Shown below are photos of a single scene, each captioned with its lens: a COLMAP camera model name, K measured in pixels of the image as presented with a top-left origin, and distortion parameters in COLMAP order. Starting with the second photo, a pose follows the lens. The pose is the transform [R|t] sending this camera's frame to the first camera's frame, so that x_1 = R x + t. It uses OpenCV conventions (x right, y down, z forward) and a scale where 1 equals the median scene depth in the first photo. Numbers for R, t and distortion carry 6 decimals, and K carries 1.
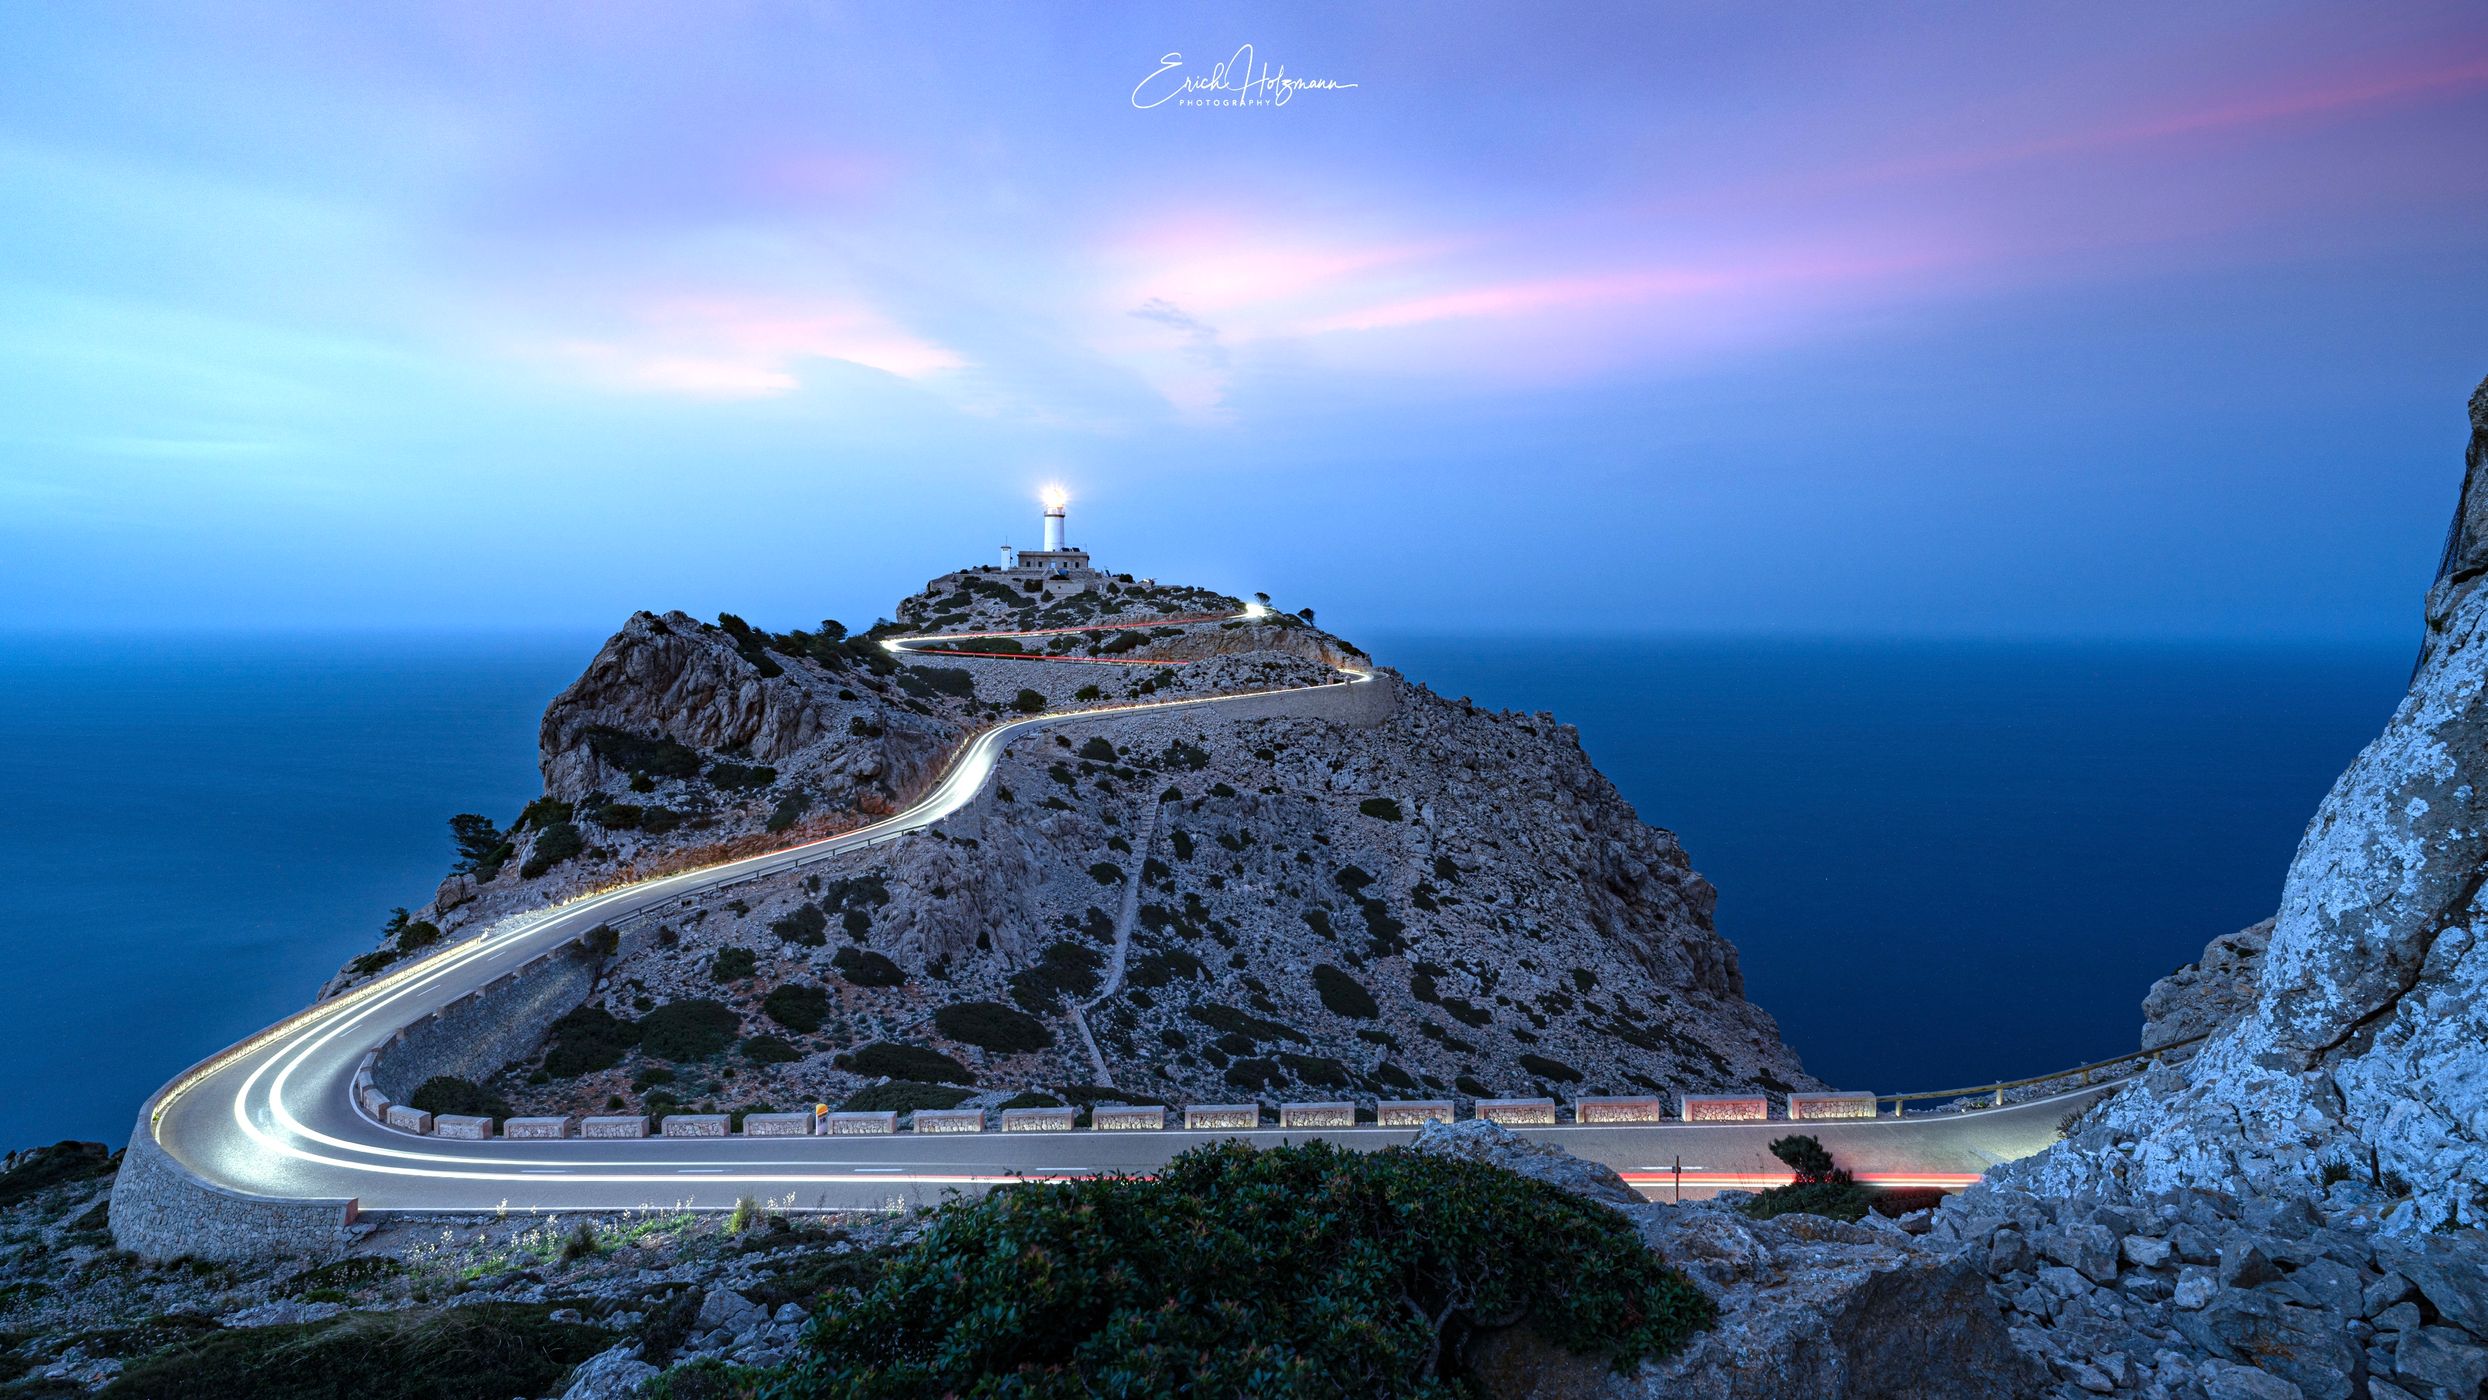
lens RADIAL K [[970.8, 0, 1240.9], [0, 970.8, 617.1], [0, 0, 1]] dist [-0.002161, -0.000270]
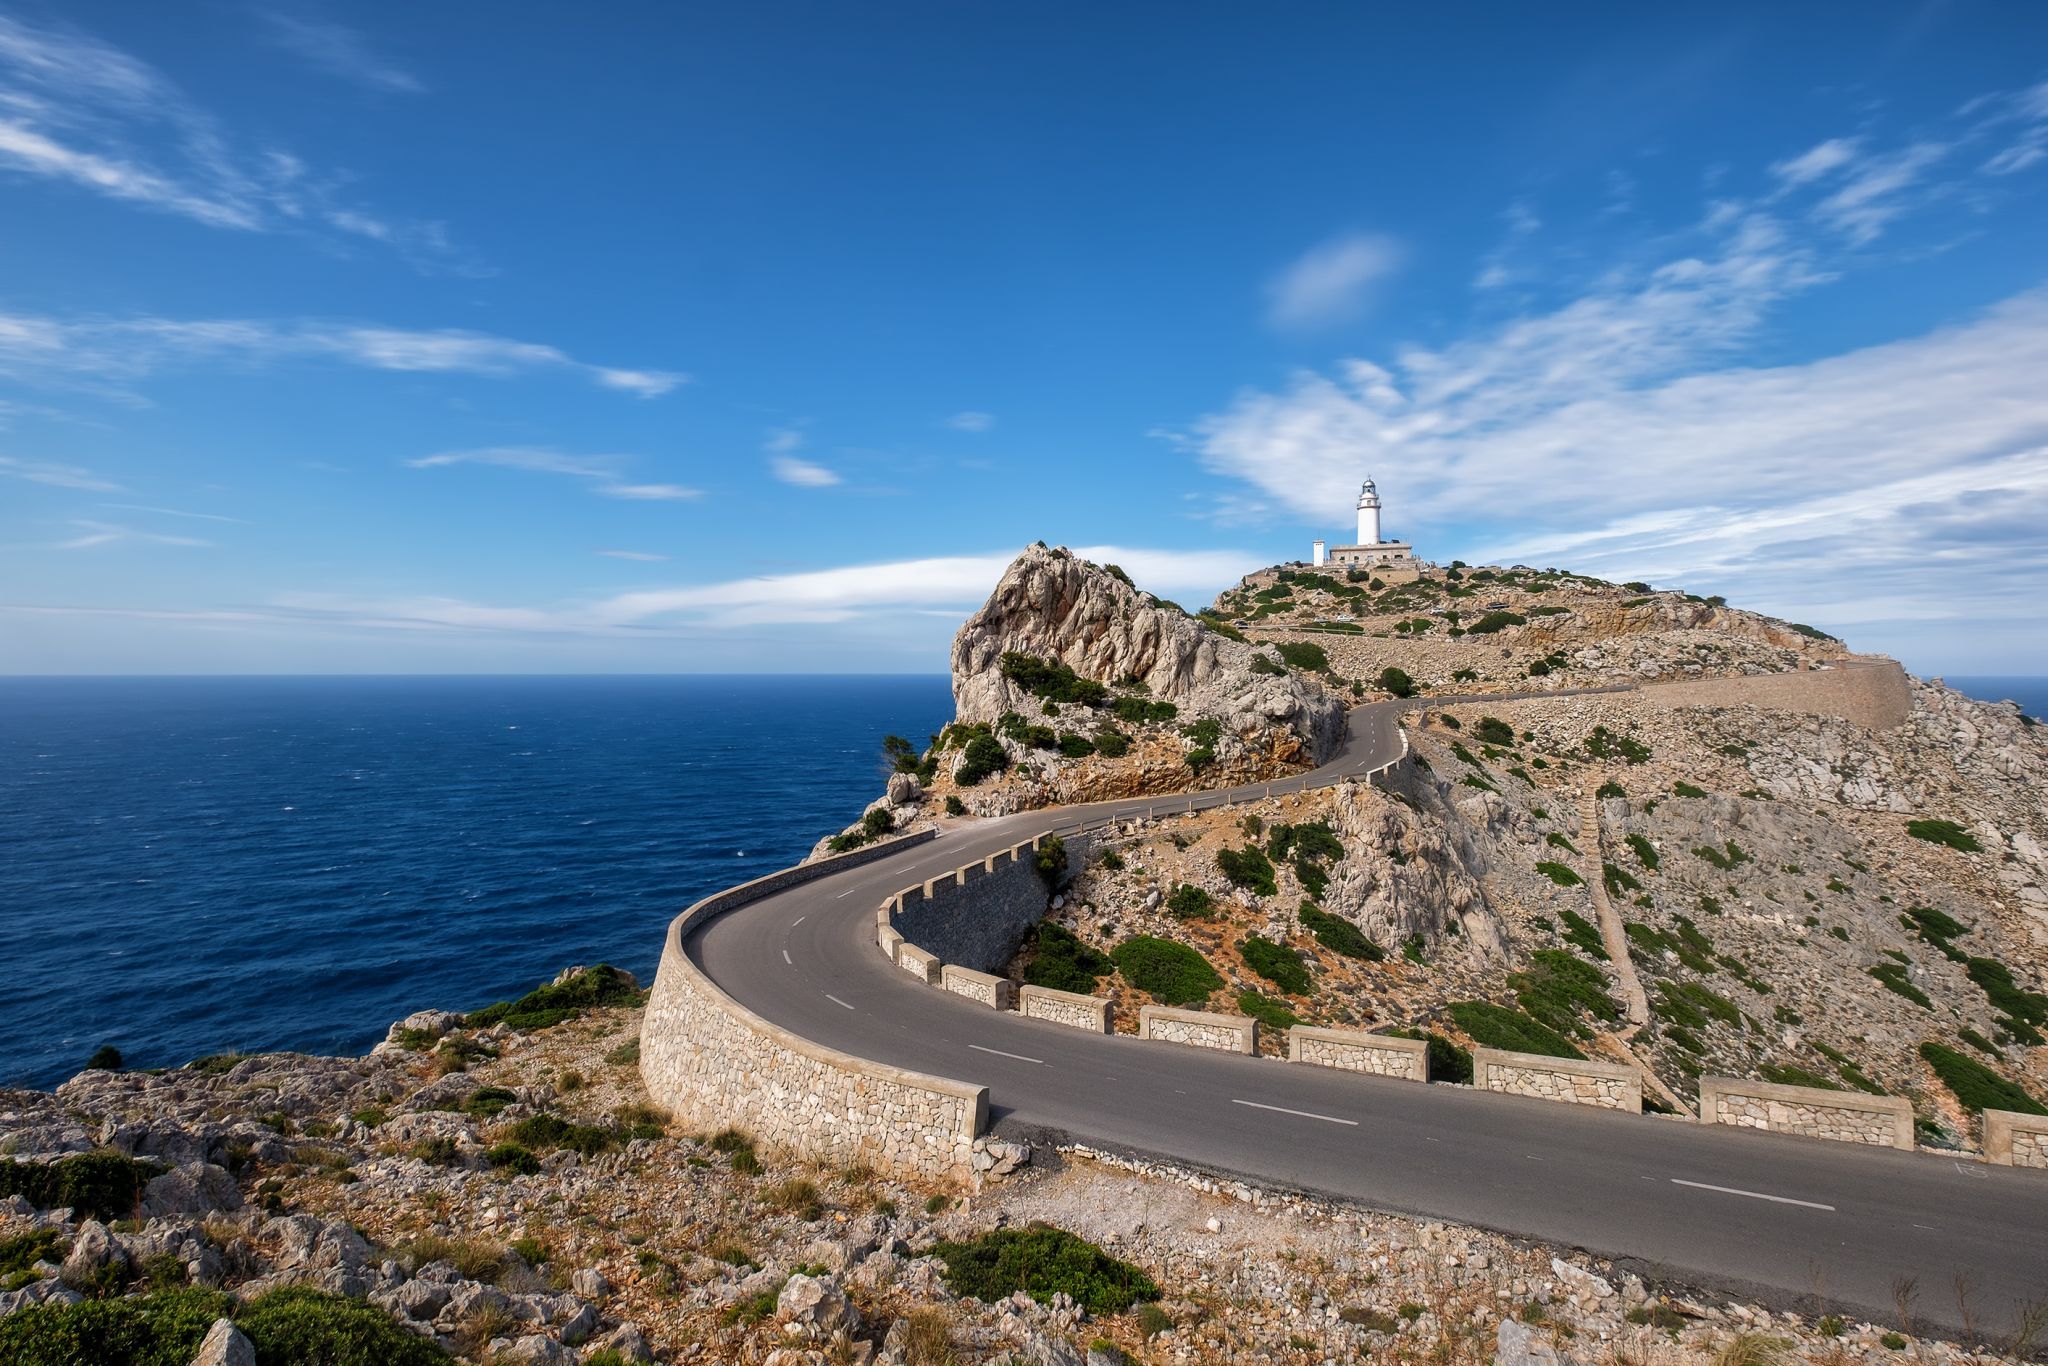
lens RADIAL K [[937.5, 0, 1028.8], [0, 937.5, 655.0], [0, 0, 1]] dist [-0.001470, -0.004103]
pose [[0.892827, -0.011659, -0.450248, -0.167611], [0.005429, 0.999871, -0.015127, 0.095068], [0.450366, 0.011061, 0.892775, 0.141669]]
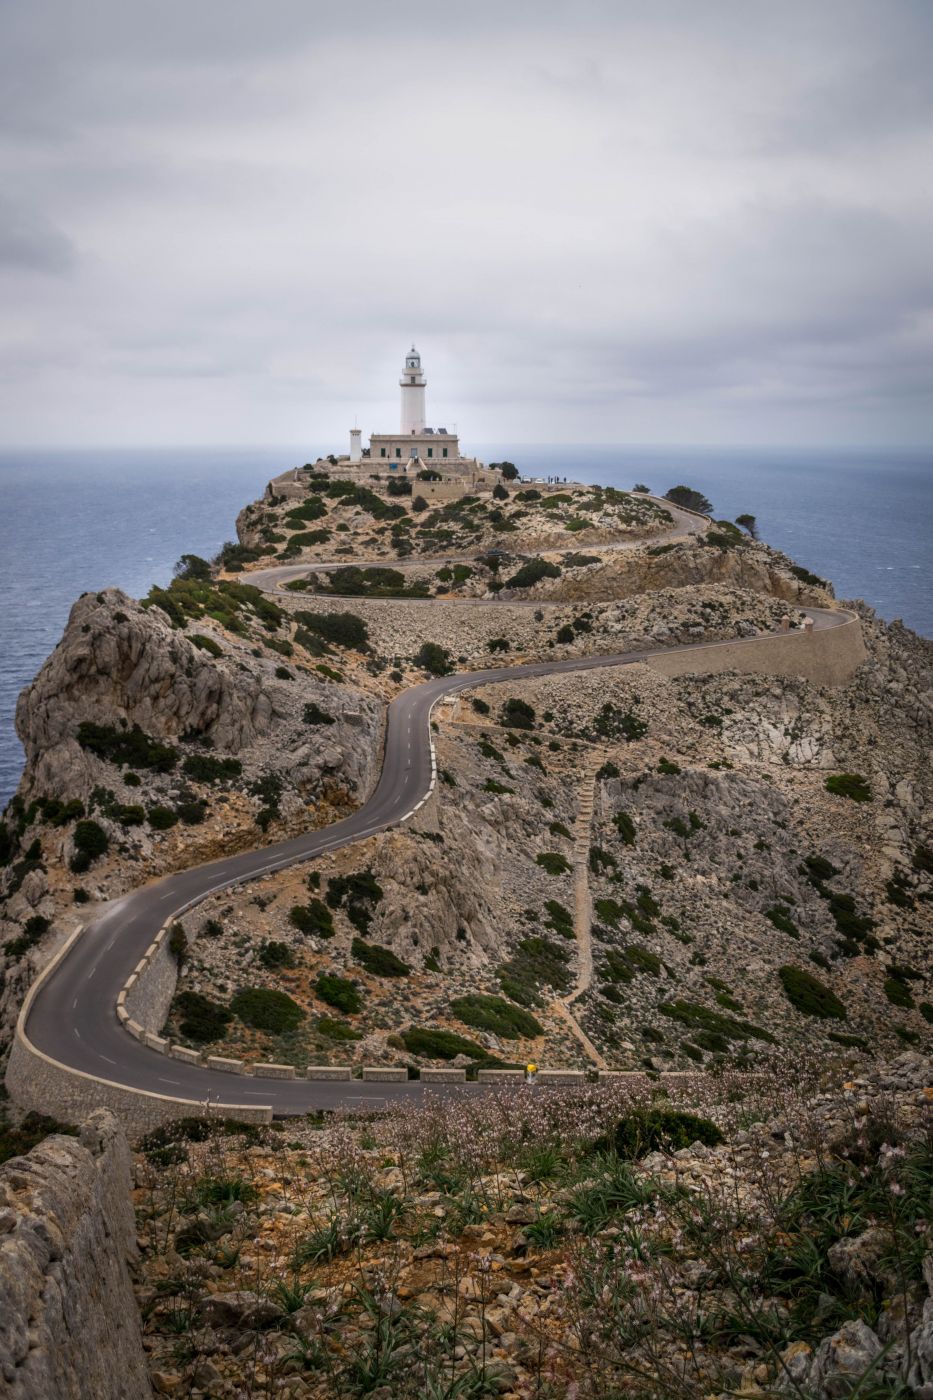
lens RADIAL K [[1437.4, 0, 466.5], [0, 1437.4, 700.0], [0, 0, 1]] dist [-0.000807, -0.004970]
pose [[0.996118, 0.014589, -0.086806, -0.098761], [0.001022, 0.984185, 0.177138, -0.123300], [0.088017, -0.176539, 0.980350, -0.301986]]
